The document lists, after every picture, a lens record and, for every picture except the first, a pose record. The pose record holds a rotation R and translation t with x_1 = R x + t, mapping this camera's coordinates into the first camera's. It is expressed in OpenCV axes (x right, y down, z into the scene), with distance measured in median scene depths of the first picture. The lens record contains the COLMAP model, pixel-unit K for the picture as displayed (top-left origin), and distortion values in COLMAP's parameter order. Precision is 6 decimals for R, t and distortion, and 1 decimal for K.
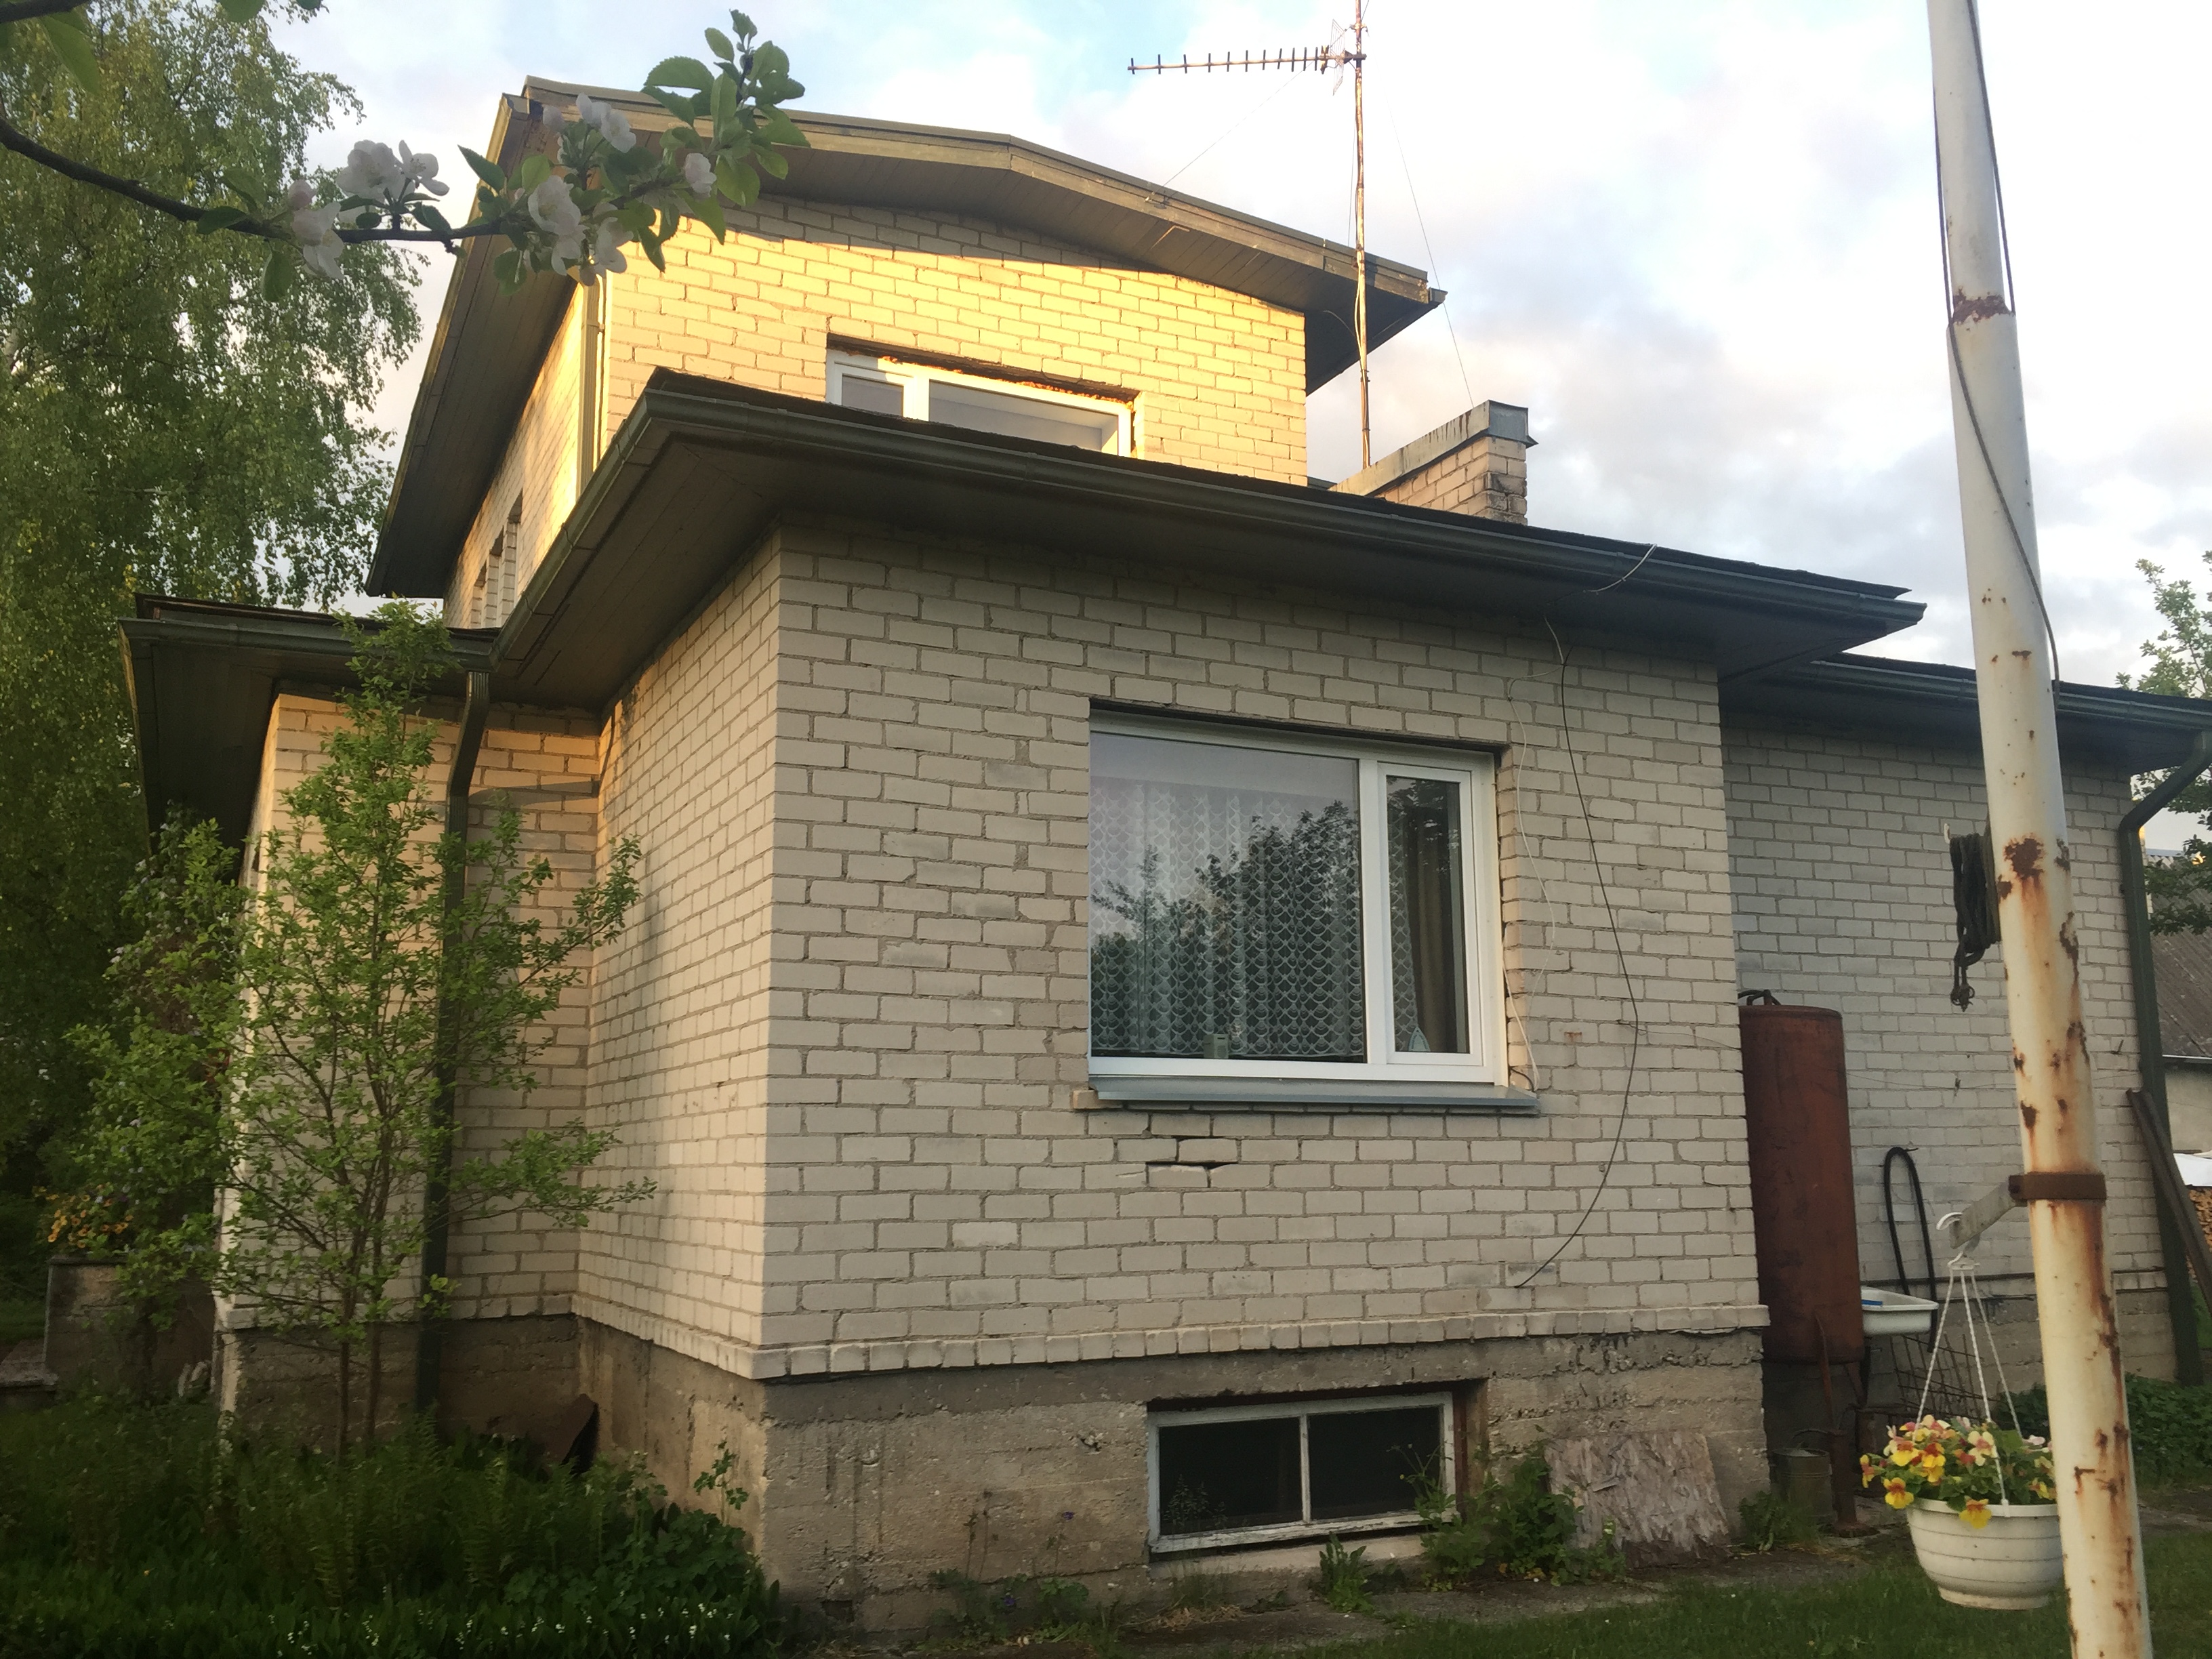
lens RADIAL K [[1874.4, 0, 1105.6], [0, 1874.4, 830.1], [0, 0, 1]] dist [0.056438, 0.001846]
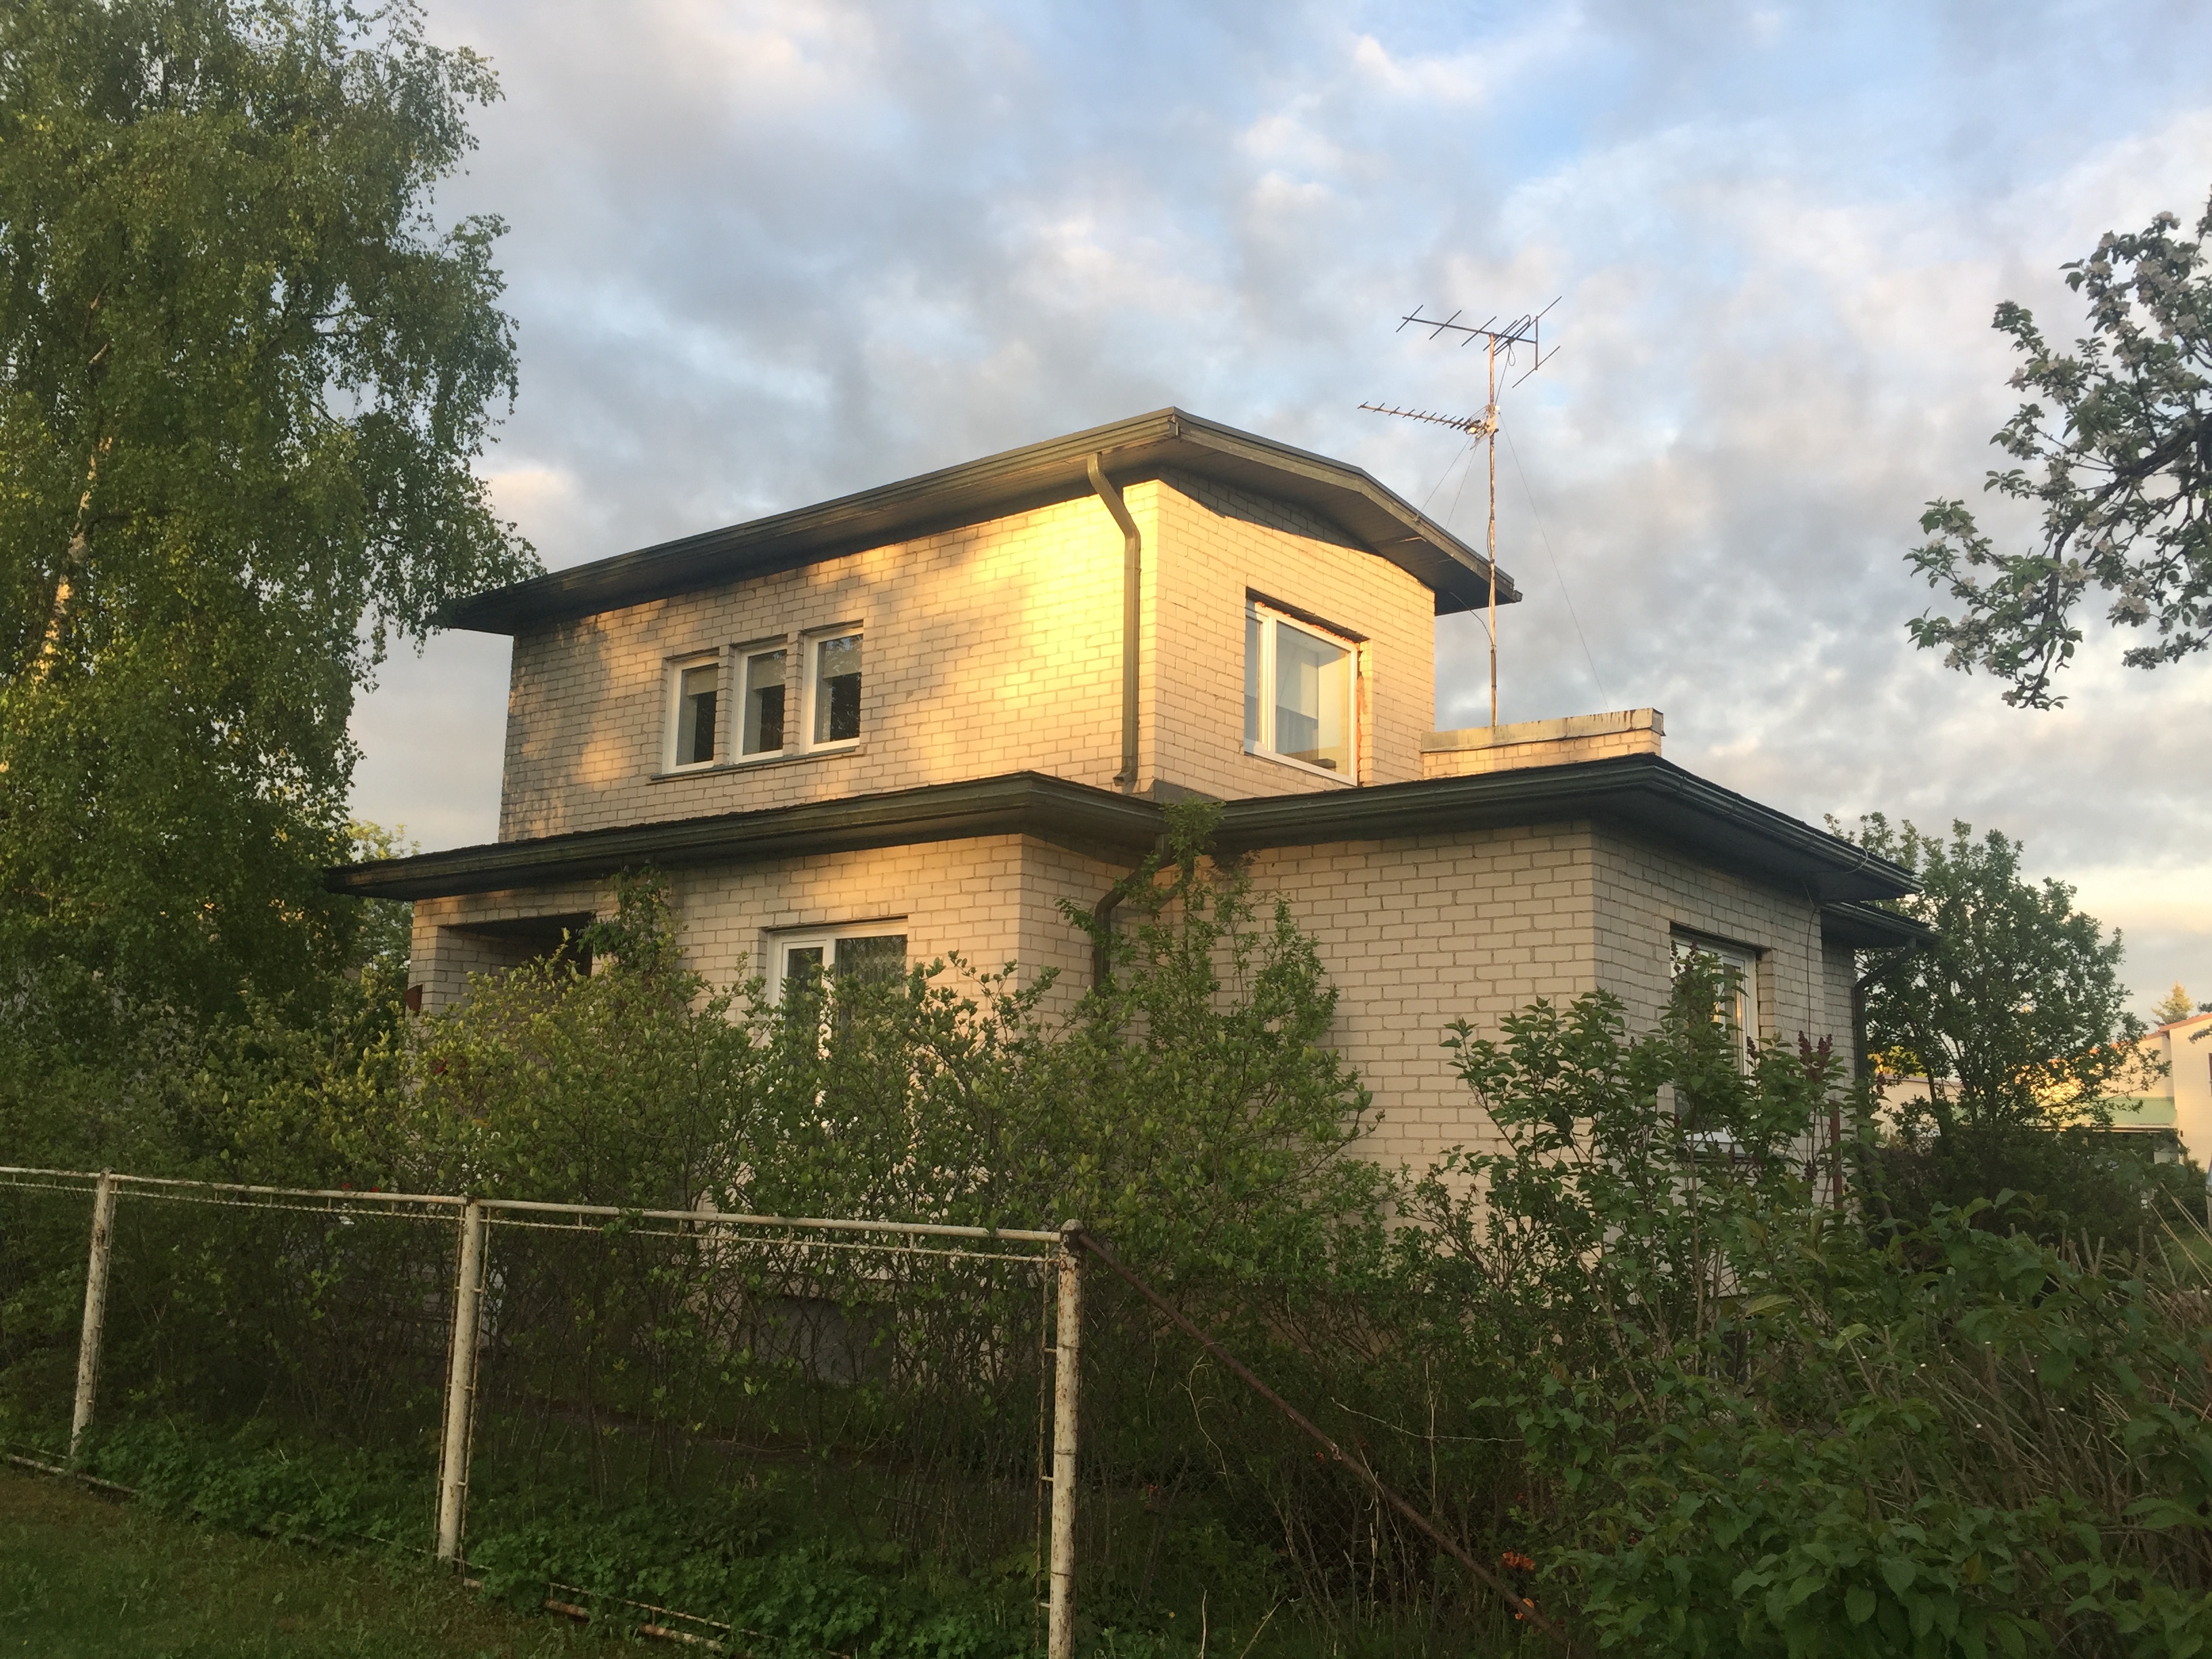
lens RADIAL K [[1874.4, 0, 1104.9], [0, 1874.4, 818.2], [0, 0, 1]] dist [0.056438, 0.001846]
pose [[0.893928, 0.099317, 0.437069, -0.821027], [-0.102737, 0.994582, -0.015878, -0.055243], [-0.436278, -0.030709, 0.899288, -0.222882]]
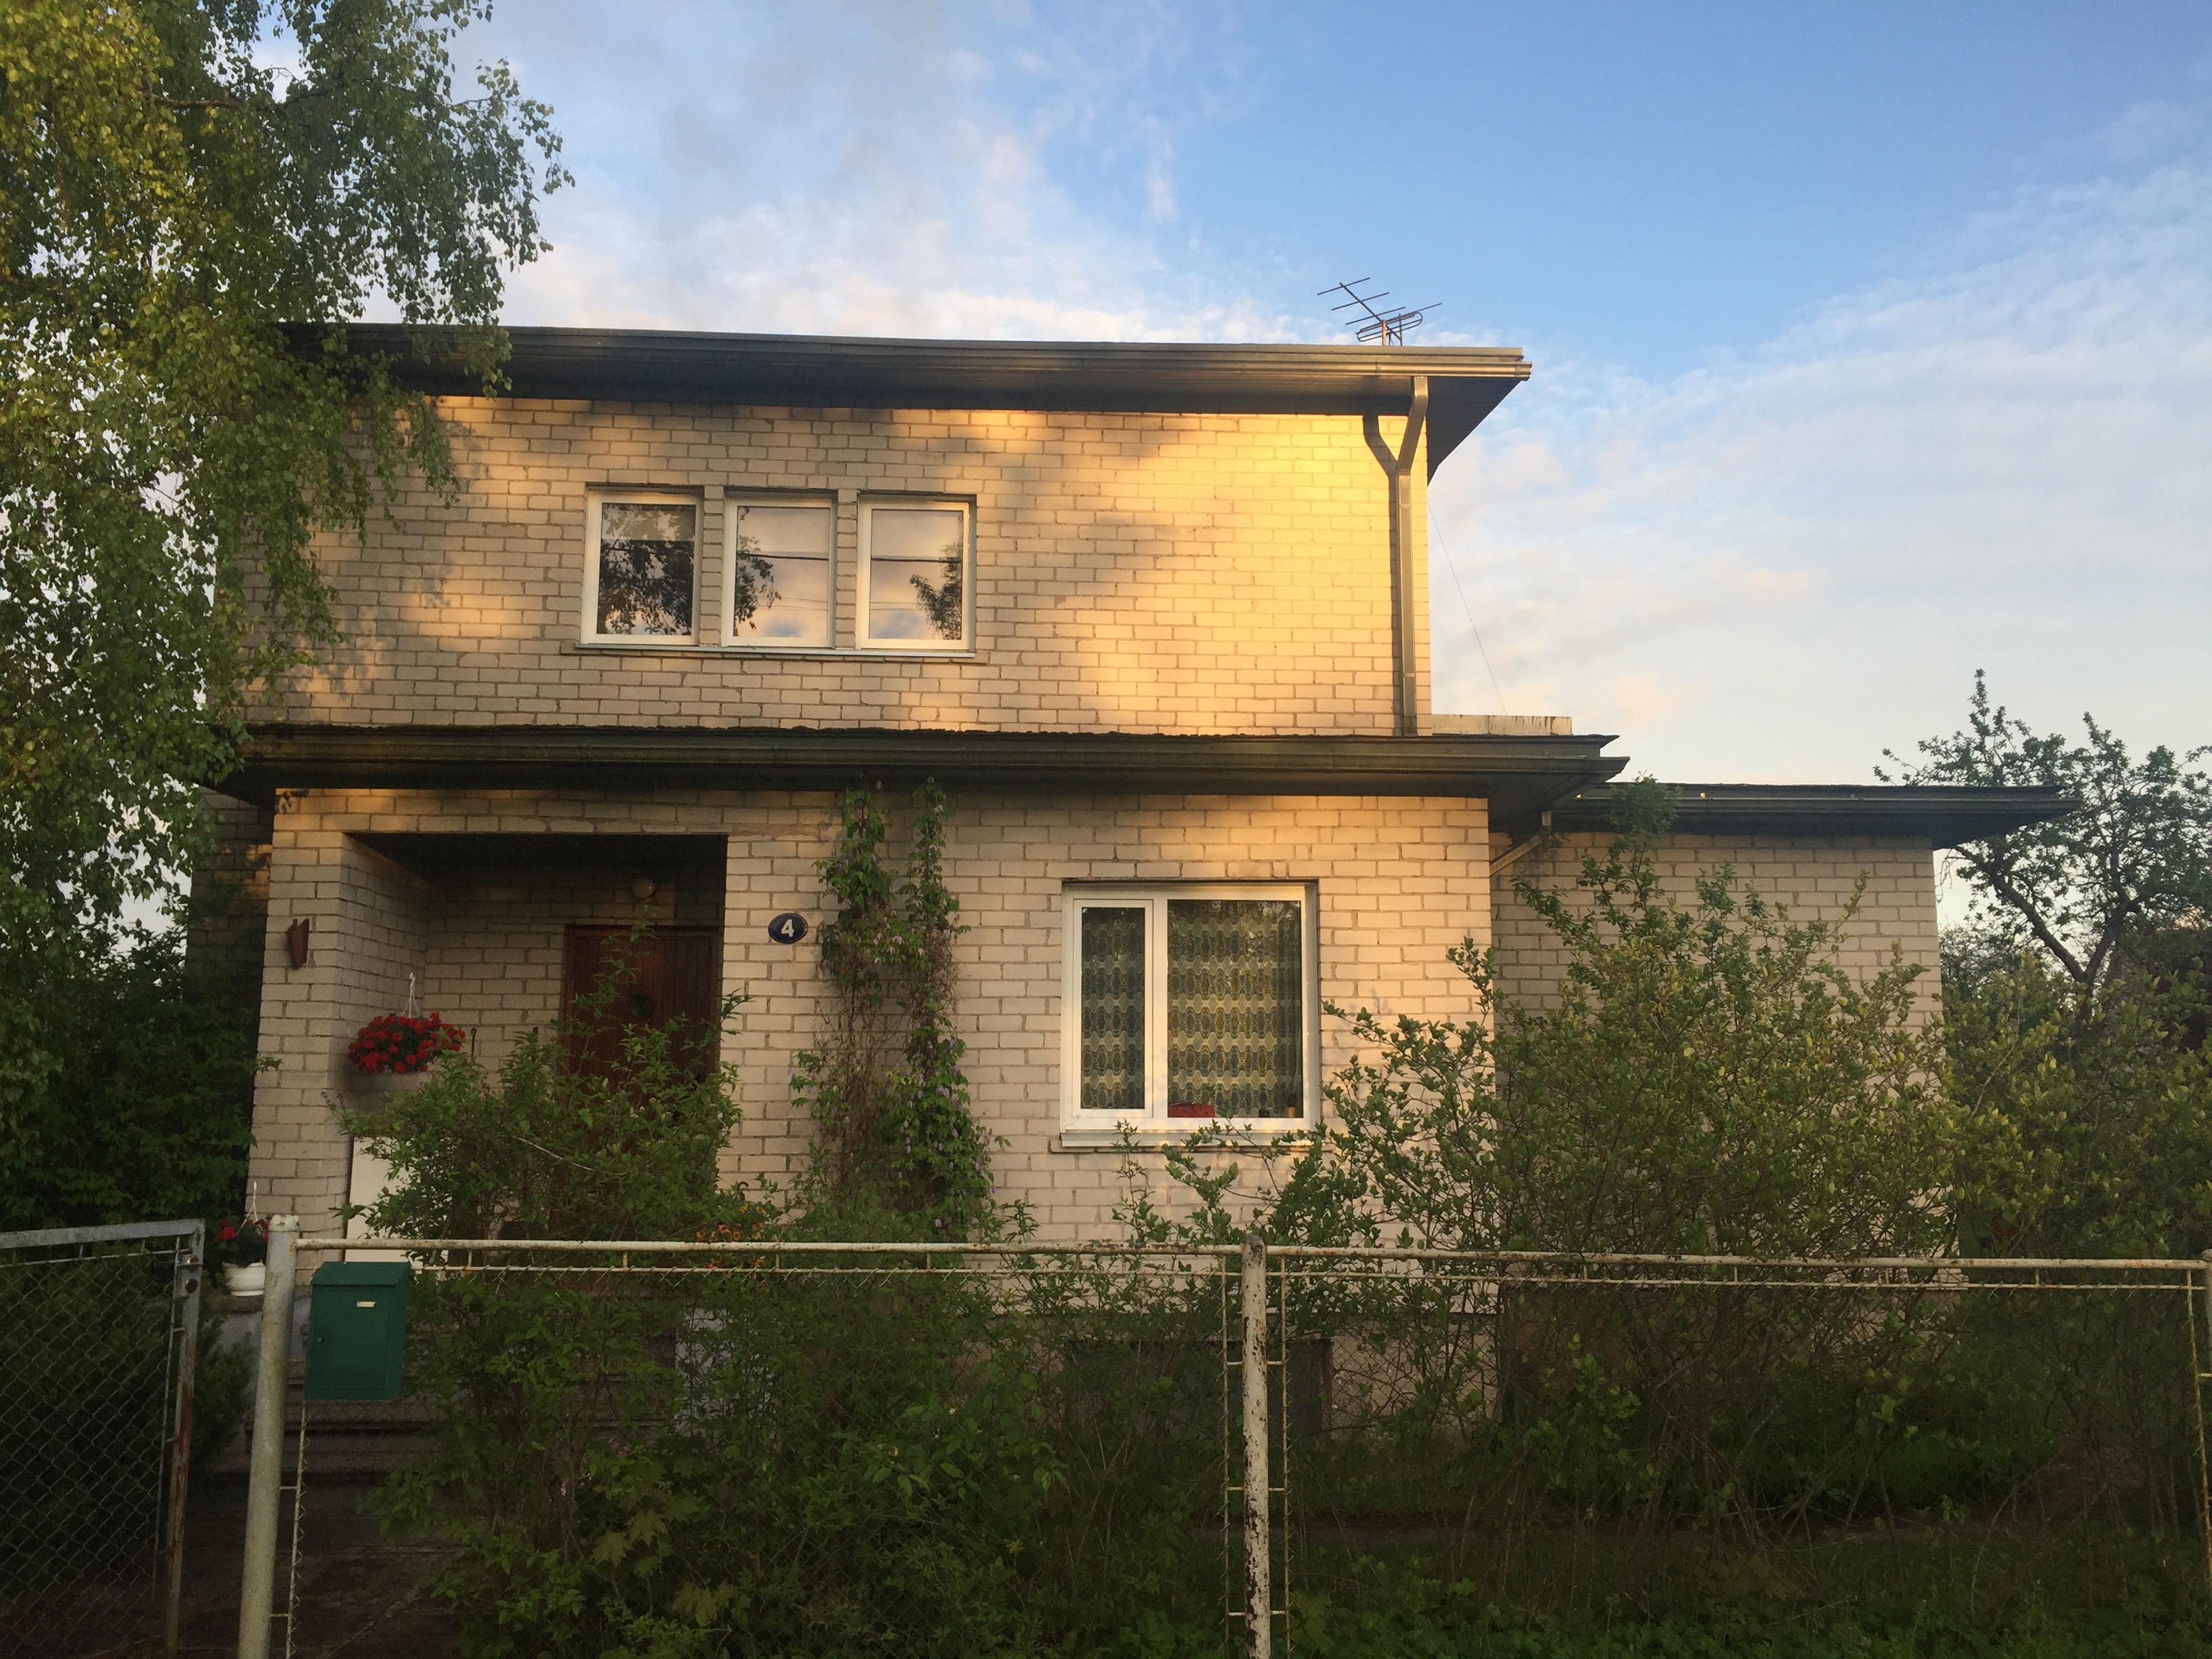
lens RADIAL K [[1874.4, 0, 1103.8], [0, 1874.4, 845.5], [0, 0, 1]] dist [0.056438, 0.001846]
pose [[0.403736, 0.133401, 0.905098, -1.492887], [-0.166205, 0.983545, -0.070824, 0.102067], [-0.899652, -0.121837, 0.419264, 0.769621]]
